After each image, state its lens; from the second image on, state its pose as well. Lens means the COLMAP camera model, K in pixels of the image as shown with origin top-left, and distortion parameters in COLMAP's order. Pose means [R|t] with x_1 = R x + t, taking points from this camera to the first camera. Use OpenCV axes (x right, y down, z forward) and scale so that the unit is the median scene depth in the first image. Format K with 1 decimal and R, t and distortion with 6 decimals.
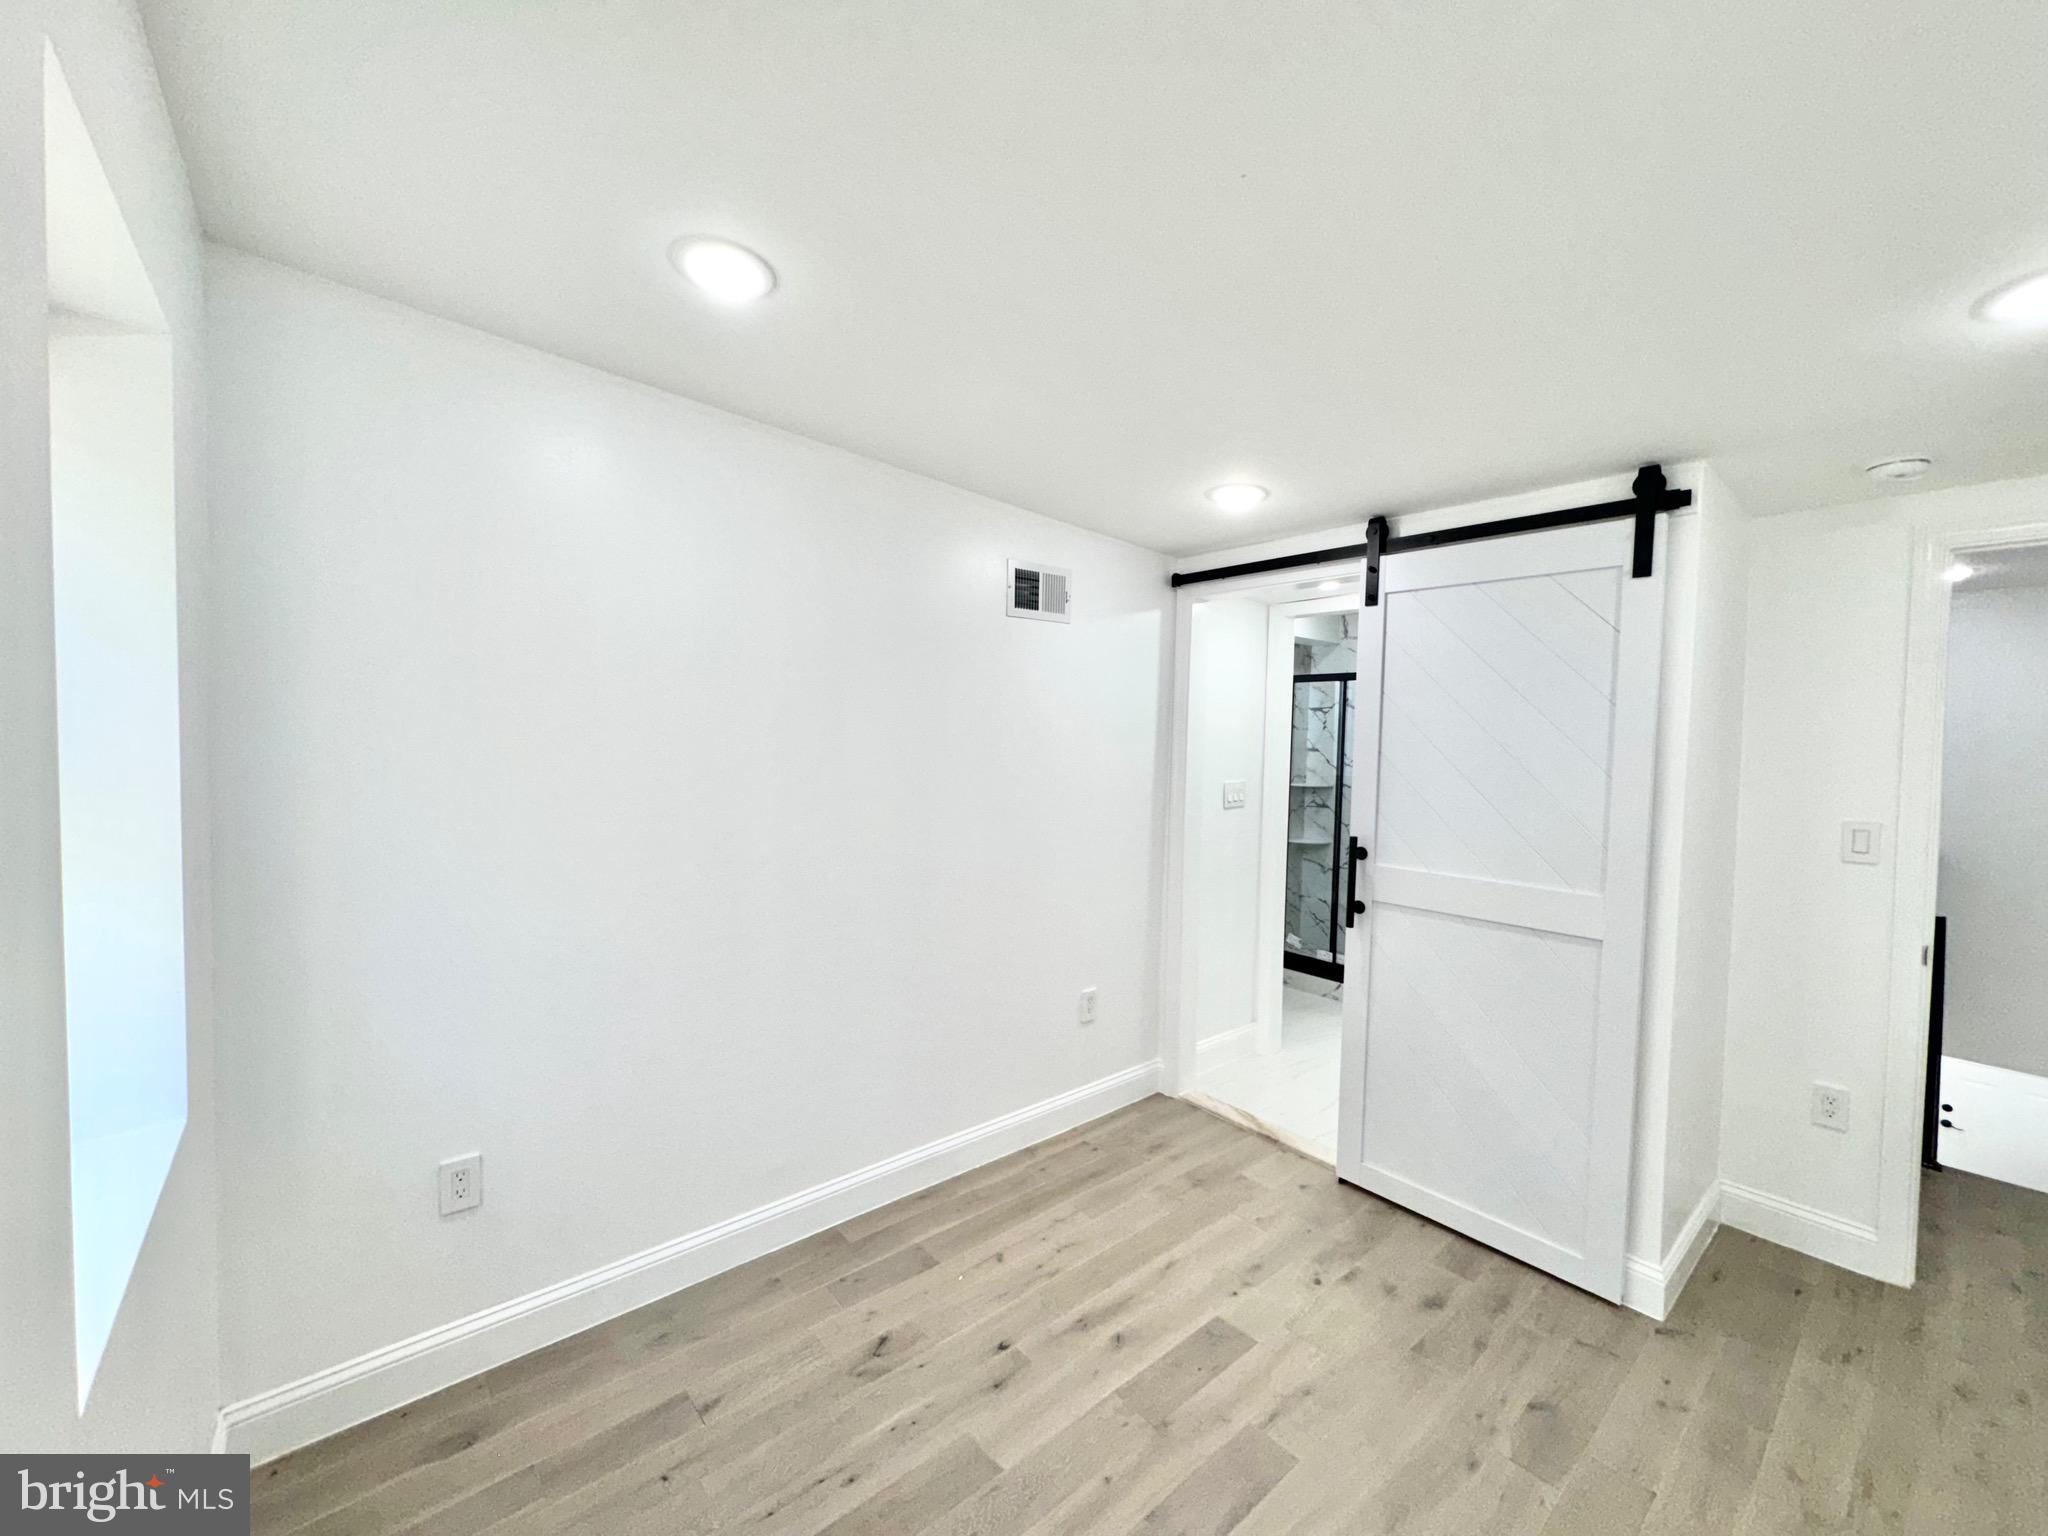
lens RADIAL K [[816.5, 0, 1024.8], [0, 816.5, 762.2], [0, 0, 1]] dist [-0.001522, 0.000347]
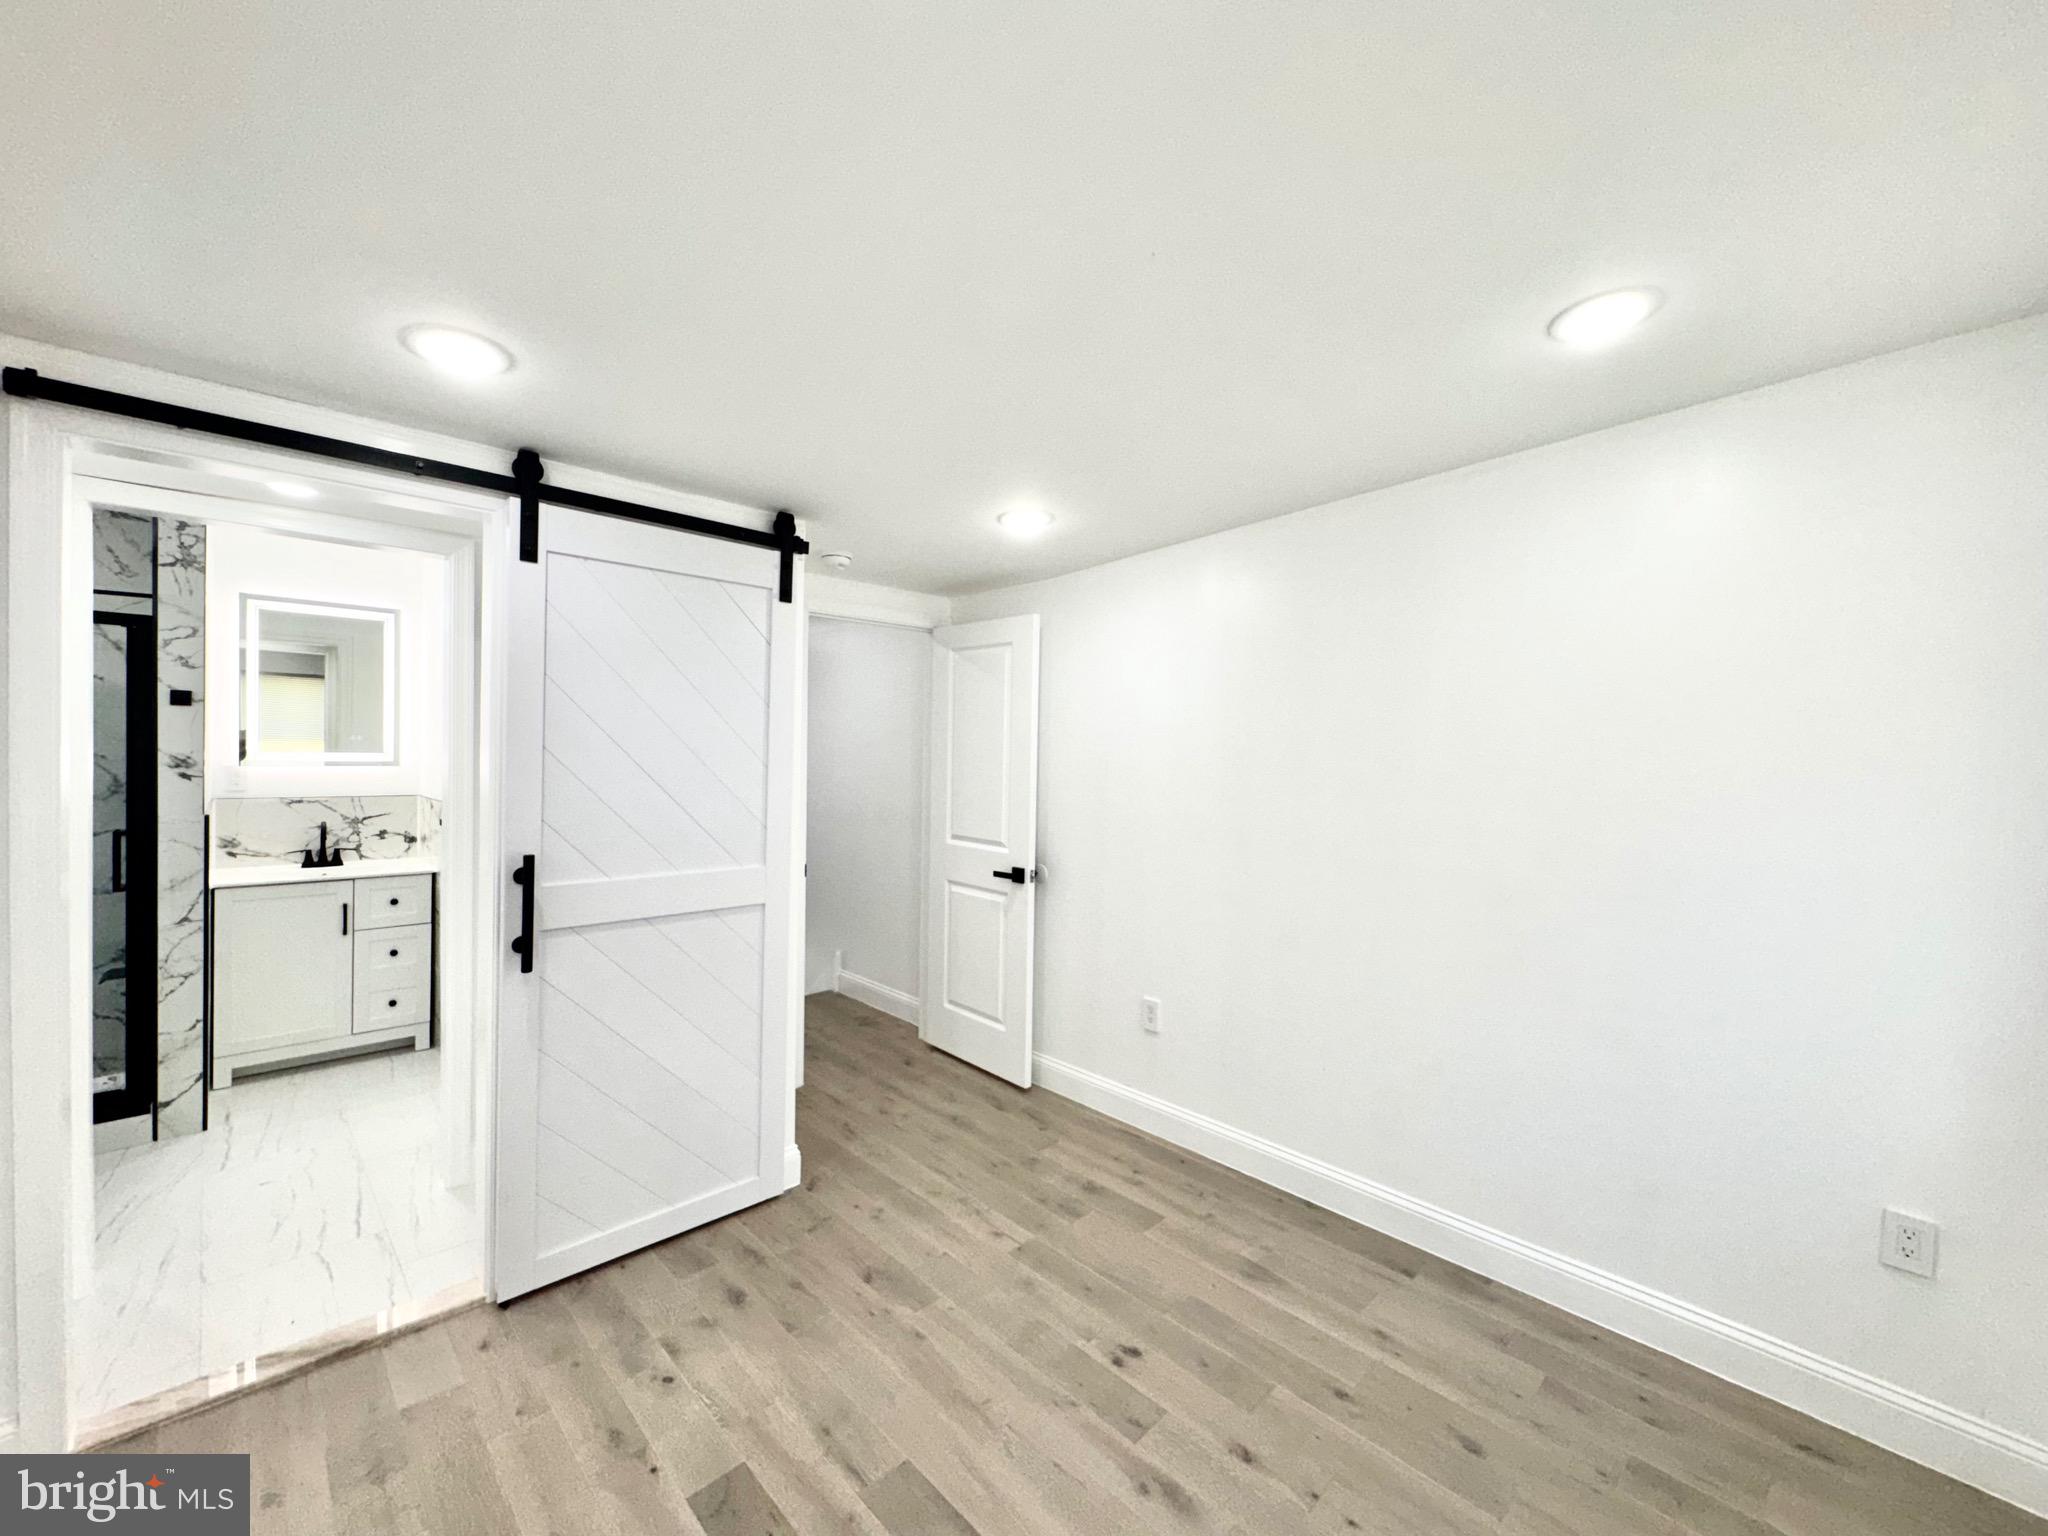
lens RADIAL K [[816.5, 0, 1019.6], [0, 816.5, 769.1], [0, 0, 1]] dist [-0.001522, 0.000347]
pose [[-0.059064, -0.048720, 0.997065, -0.486823], [0.012534, 0.998693, 0.049542, -0.030615], [-0.998176, 0.015423, -0.058376, 0.699749]]
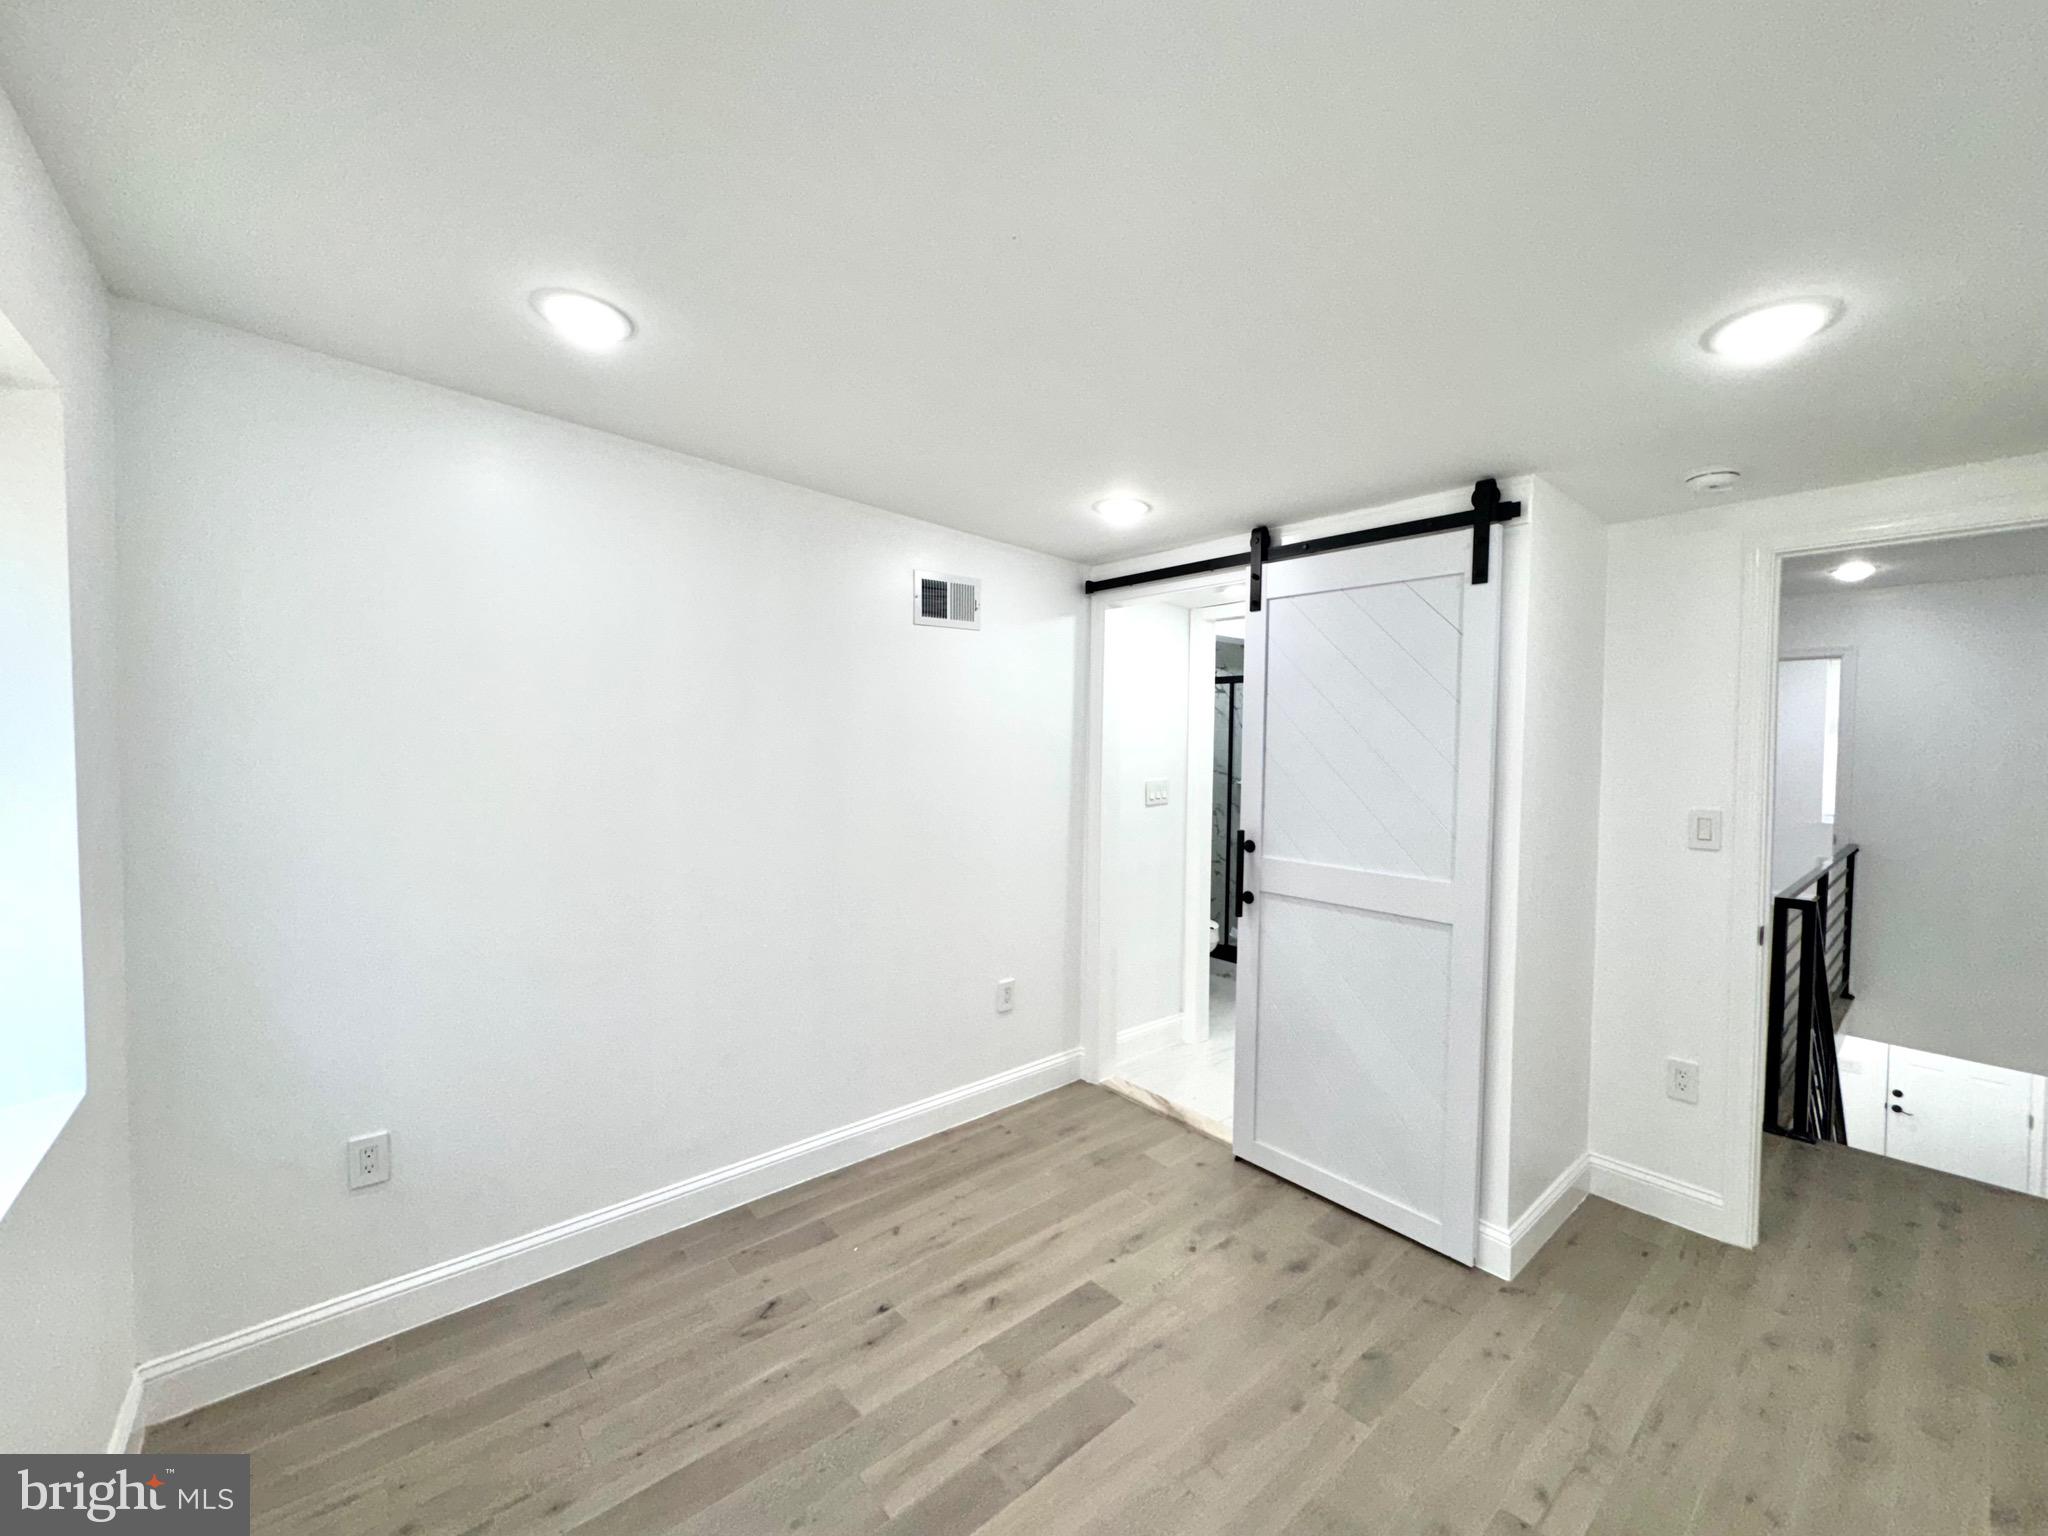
lens RADIAL K [[816.5, 0, 1023.9], [0, 816.5, 762.1], [0, 0, 1]] dist [-0.001522, 0.000347]
pose [[0.999939, -0.011077, 0.000191, 0.150622], [0.011077, 0.999934, -0.002998, 0.003584], [-0.000158, 0.003000, 0.999995, -0.066231]]
